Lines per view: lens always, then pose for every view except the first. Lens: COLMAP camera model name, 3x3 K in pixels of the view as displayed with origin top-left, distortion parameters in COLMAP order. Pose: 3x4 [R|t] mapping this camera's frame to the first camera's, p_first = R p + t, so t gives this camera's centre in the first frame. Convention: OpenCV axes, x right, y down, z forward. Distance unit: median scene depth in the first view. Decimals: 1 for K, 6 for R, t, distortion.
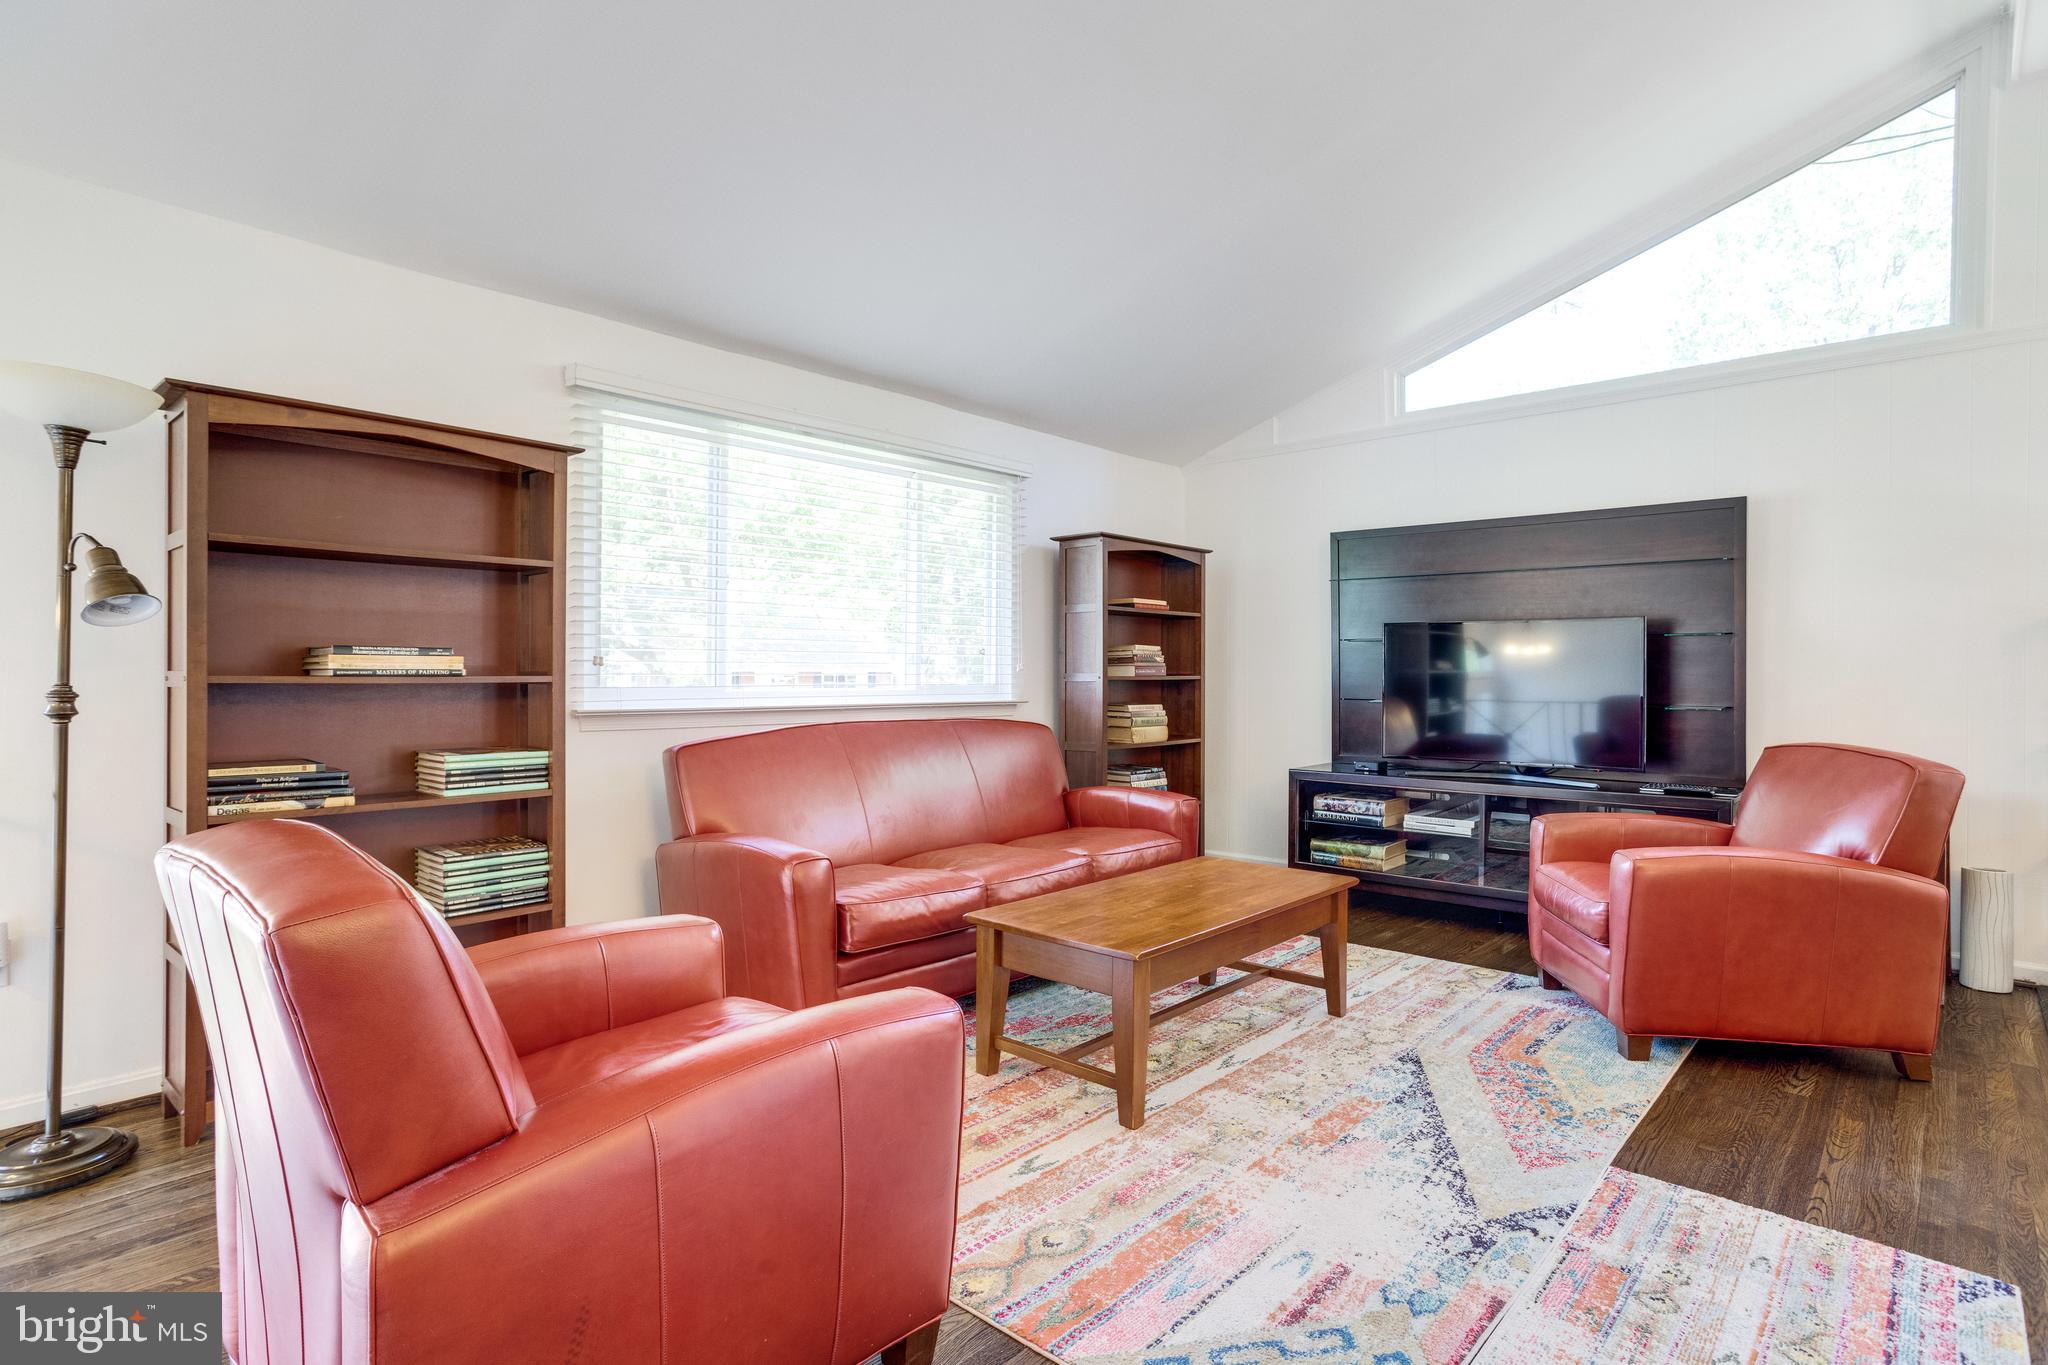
lens RADIAL K [[1029.0, 0, 1042.1], [0, 1029.0, 674.6], [0, 0, 1]] dist [-0.075377, 0.045169]
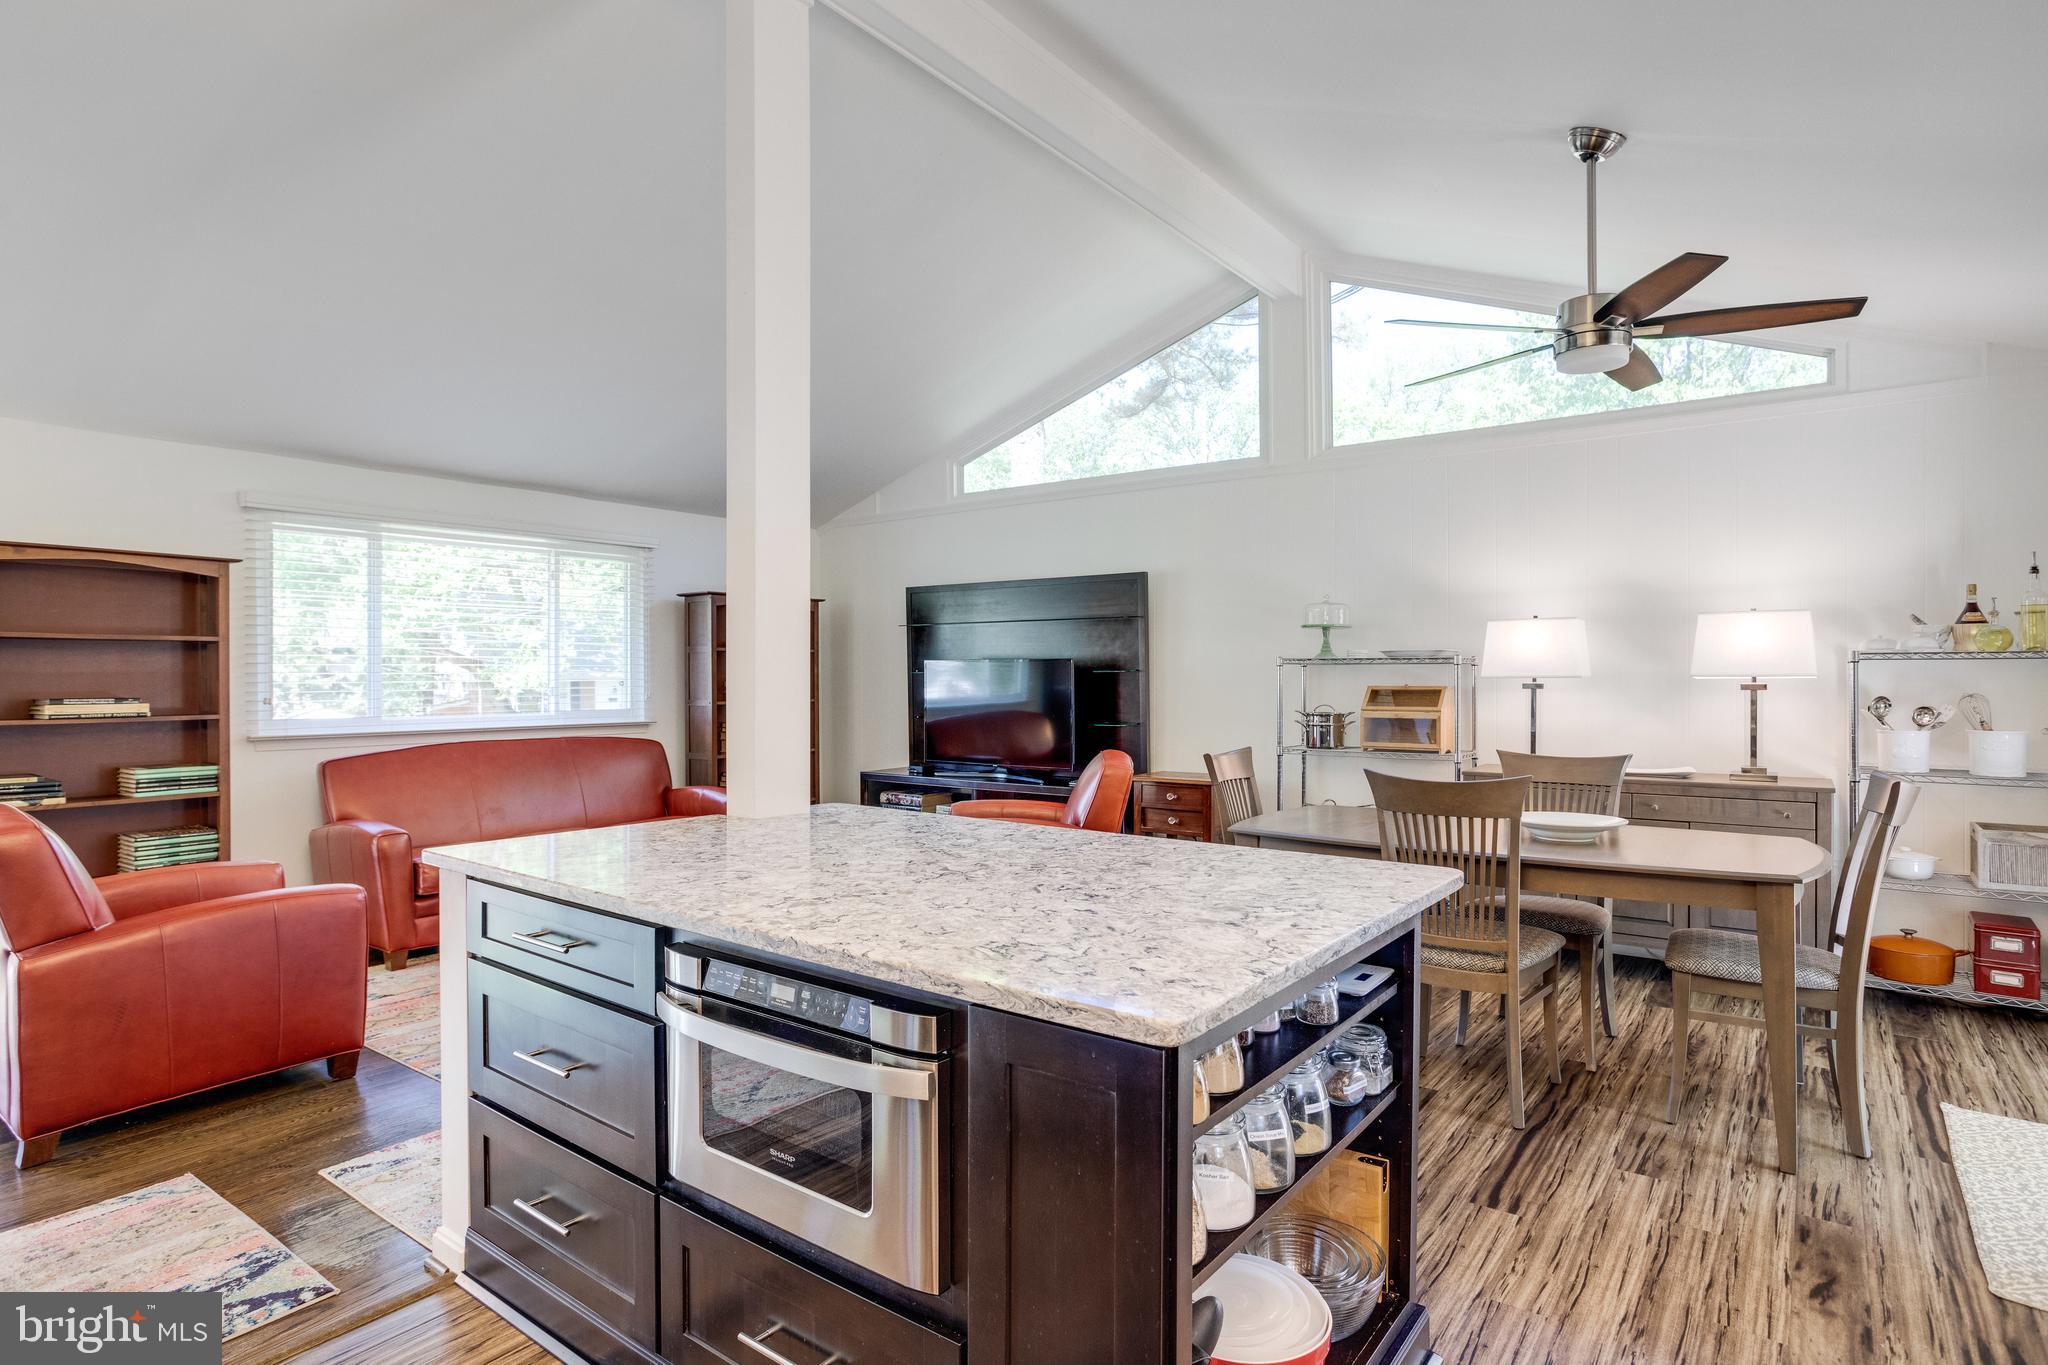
lens RADIAL K [[1075.5, 0, 1038.5], [0, 1075.5, 676.7], [0, 0, 1]] dist [-0.055496, 0.026351]
pose [[0.995334, -0.006897, 0.096245, 0.579832], [0.006852, 0.999976, 0.000803, -0.049044], [-0.096249, -0.000140, 0.995357, -0.661572]]
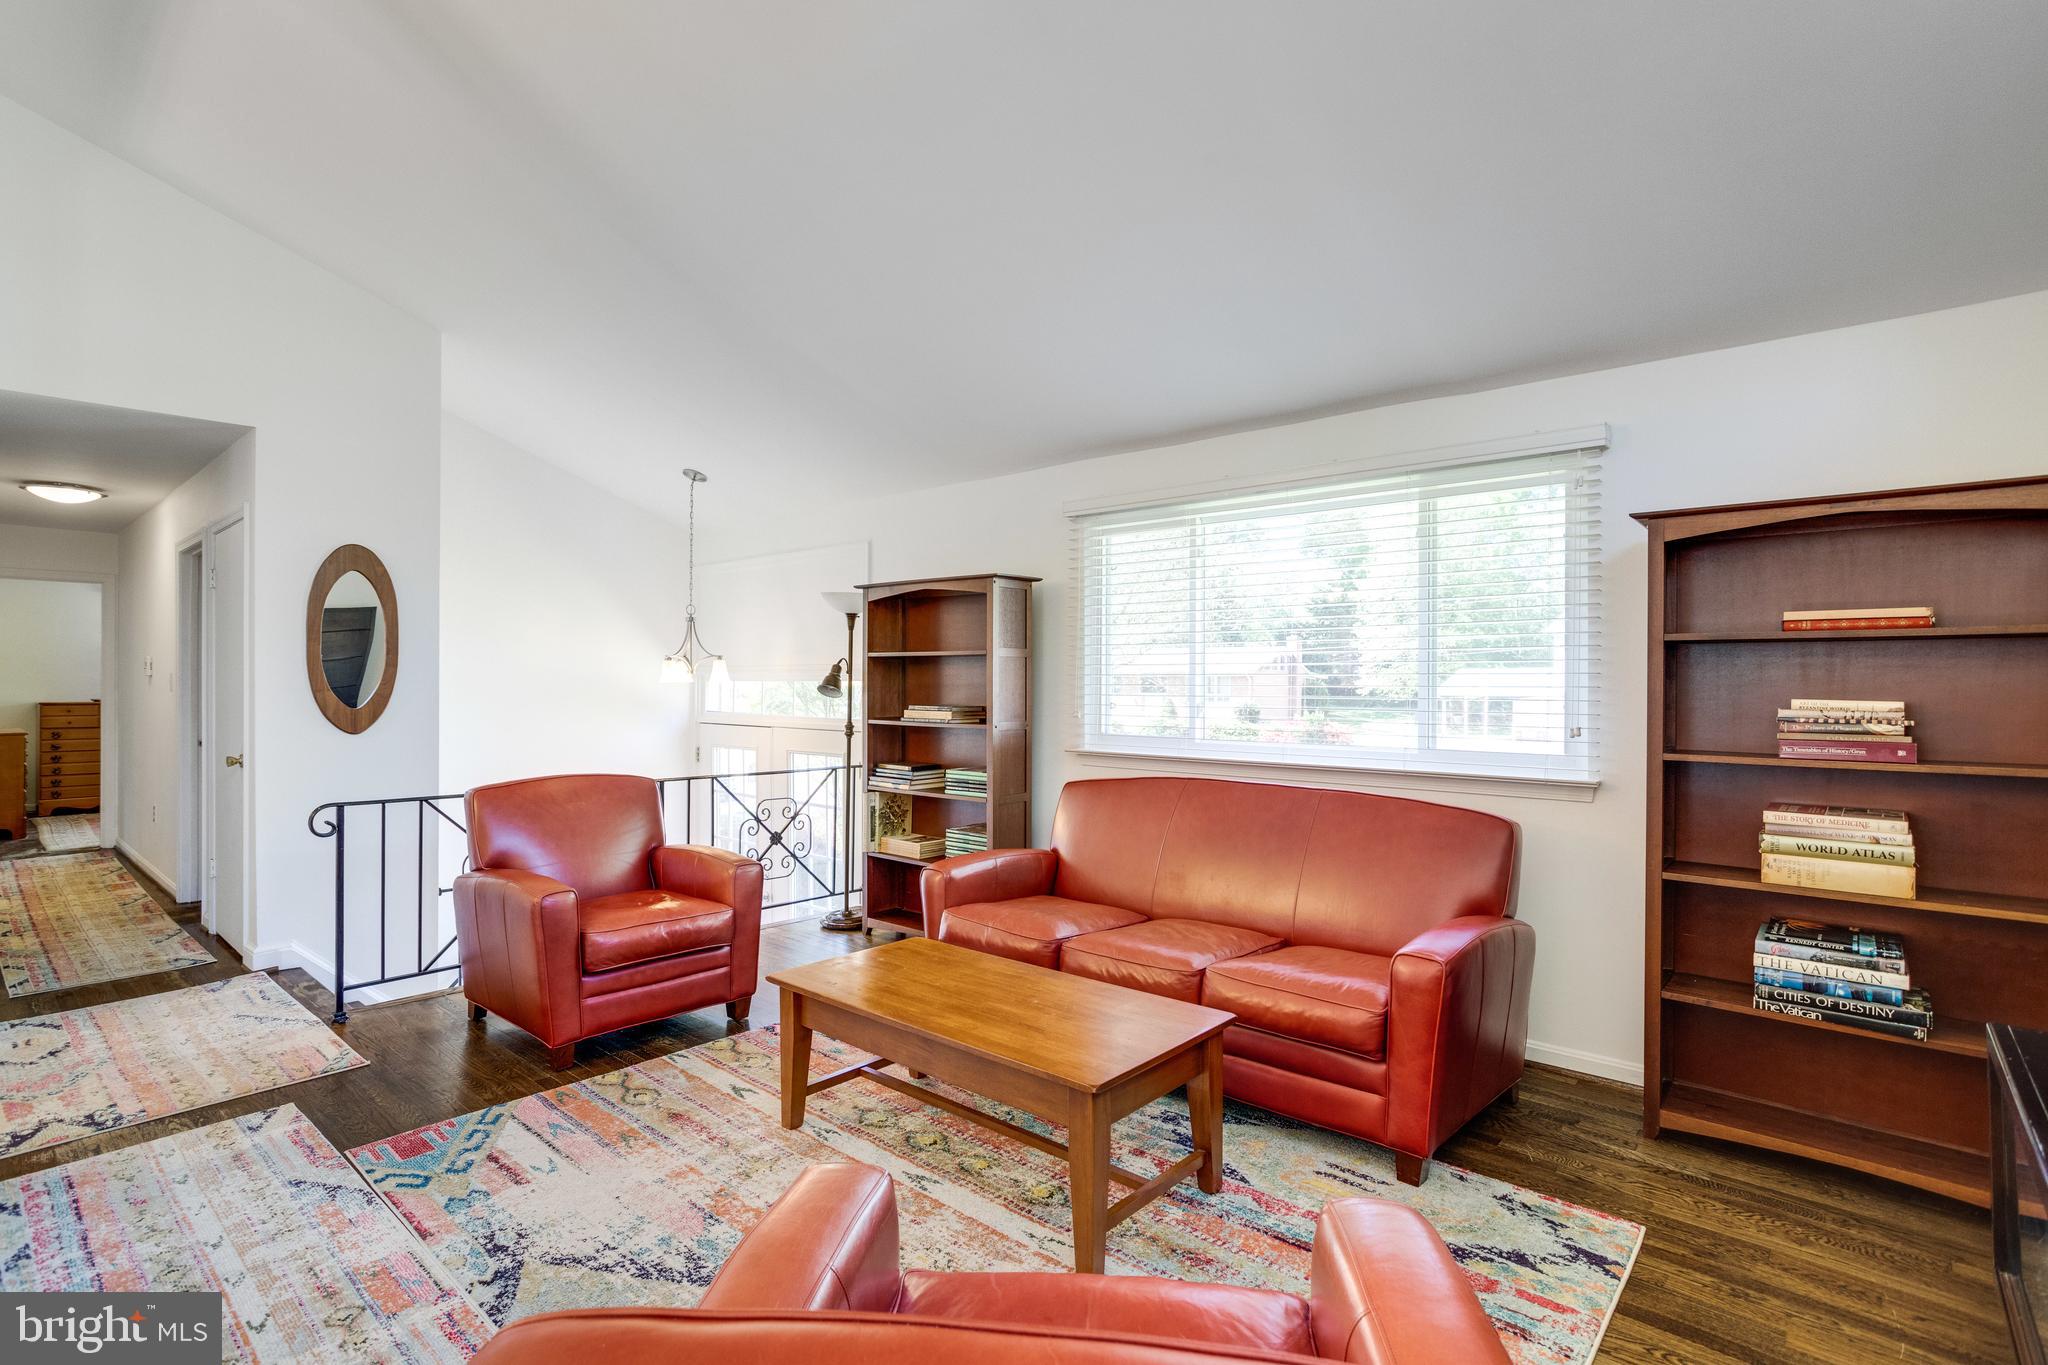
lens RADIAL K [[994.0, 0, 1013.4], [0, 994.0, 681.9], [0, 0, 1]] dist [-0.048544, 0.028286]
pose [[0.006840, -0.005846, -0.999960, 1.065173], [-0.006818, 0.999959, -0.005893, -0.057838], [0.999953, 0.006858, 0.006800, 1.073315]]
